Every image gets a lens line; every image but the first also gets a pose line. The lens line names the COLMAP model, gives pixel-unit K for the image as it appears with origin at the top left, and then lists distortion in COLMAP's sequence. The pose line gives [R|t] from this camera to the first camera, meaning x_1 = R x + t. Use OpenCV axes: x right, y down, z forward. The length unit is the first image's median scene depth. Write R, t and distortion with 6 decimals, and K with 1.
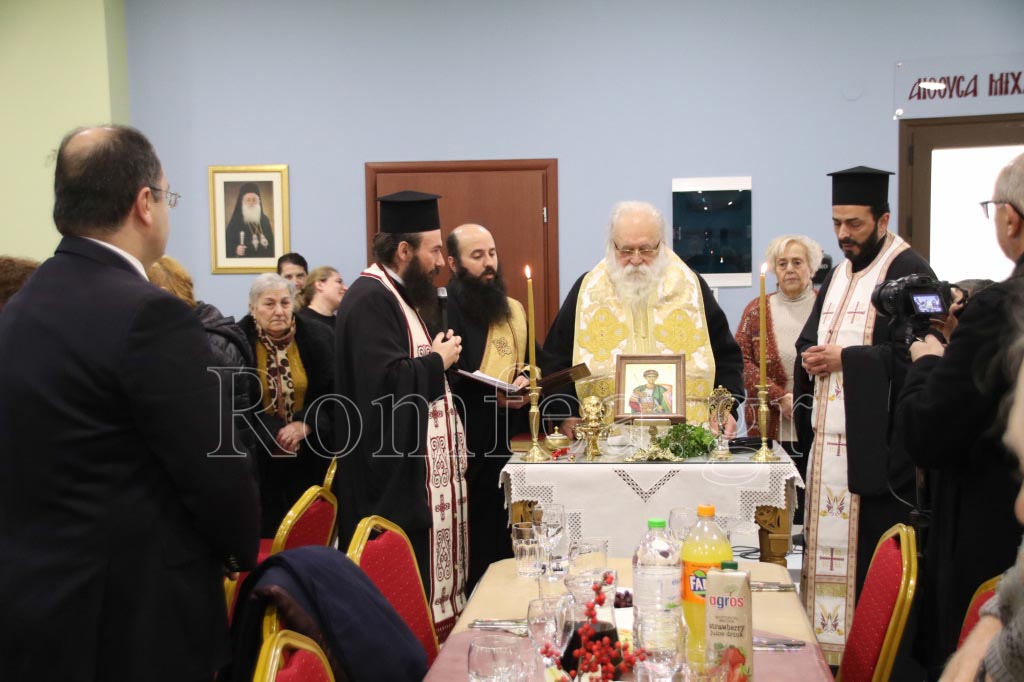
lens RADIAL K [[1329.1, 0, 512.0], [0, 1329.1, 341.0], [0, 0, 1]] dist [0.081936, 0.024745]
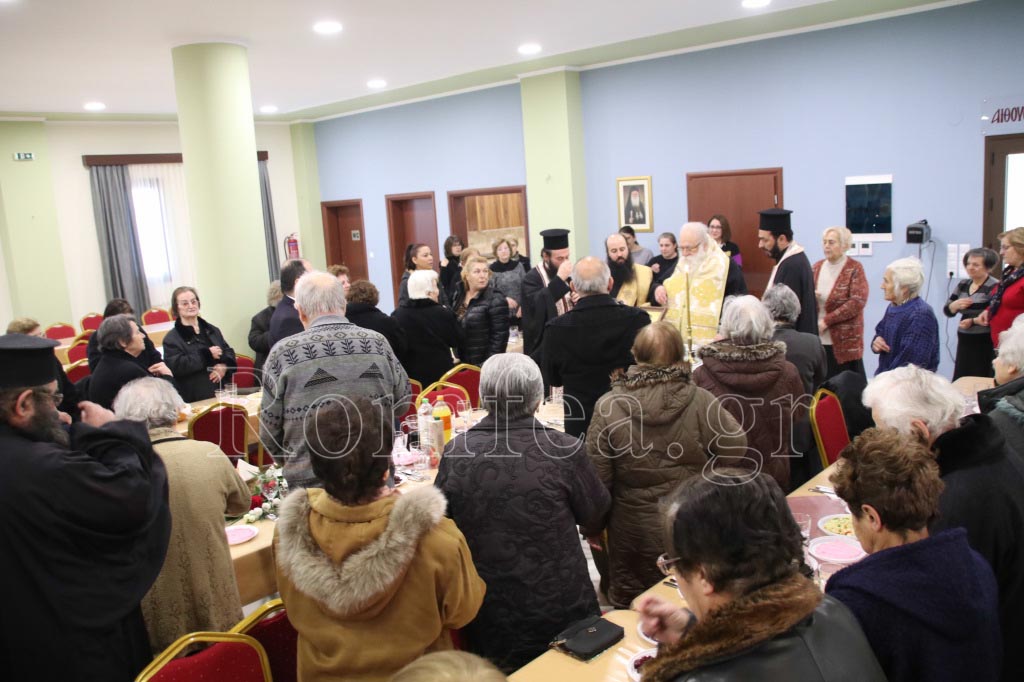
lens RADIAL K [[835.7, 0, 512.3], [0, 835.7, 358.8], [0, 0, 1]] dist [-0.125604, 0.108576]
pose [[0.824990, 0.068420, -0.560990, 0.371440], [0.023904, 0.987532, 0.155596, -0.065533], [0.564641, -0.141775, 0.813068, -0.121862]]
